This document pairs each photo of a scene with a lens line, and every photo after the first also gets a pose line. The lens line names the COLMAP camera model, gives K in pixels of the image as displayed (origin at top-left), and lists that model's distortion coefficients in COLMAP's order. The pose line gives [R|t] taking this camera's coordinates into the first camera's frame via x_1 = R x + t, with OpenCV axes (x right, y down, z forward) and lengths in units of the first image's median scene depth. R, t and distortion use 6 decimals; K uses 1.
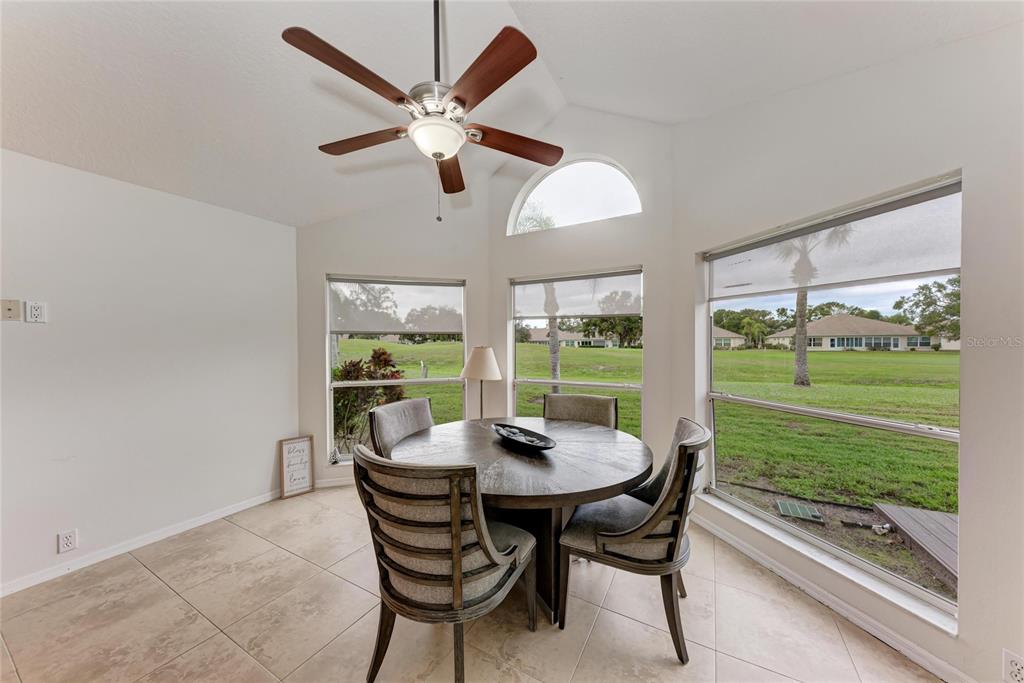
lens RADIAL K [[352.9, 0, 505.9], [0, 352.9, 349.4], [0, 0, 1]] dist [0.012269, -0.002929]
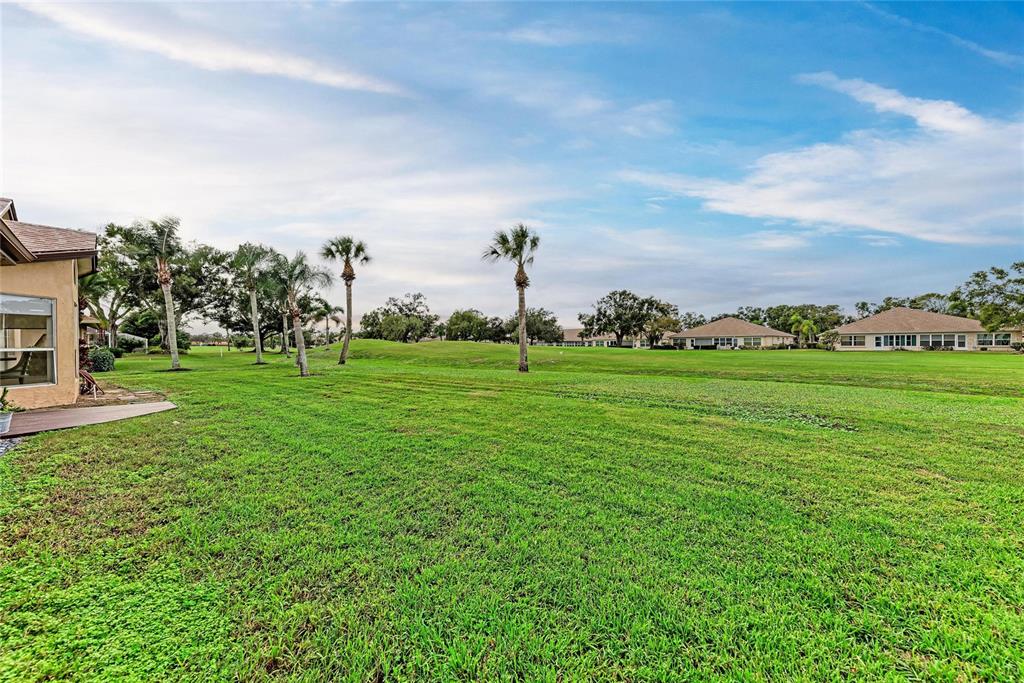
lens RADIAL K [[352.9, 0, 510.2], [0, 352.9, 346.6], [0, 0, 1]] dist [0.012269, -0.002929]
pose [[0.976047, 0.000480, -0.217558, 0.237536], [-0.003348, 0.999912, -0.012815, 0.007974], [0.217533, 0.013236, 0.975963, -0.034526]]
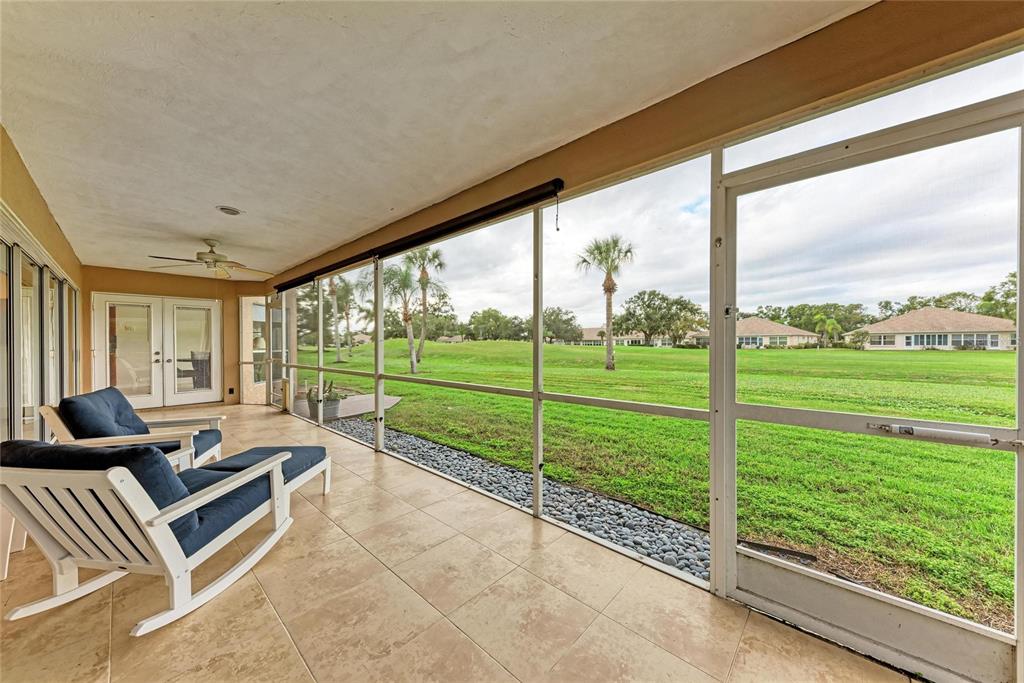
lens RADIAL K [[352.9, 0, 509.8], [0, 352.9, 347.6], [0, 0, 1]] dist [0.012269, -0.002929]
pose [[0.971948, 0.002374, -0.235183, 0.177690], [-0.003911, 0.999974, -0.006068, 0.007008], [0.235162, 0.006818, 0.971932, -0.075024]]
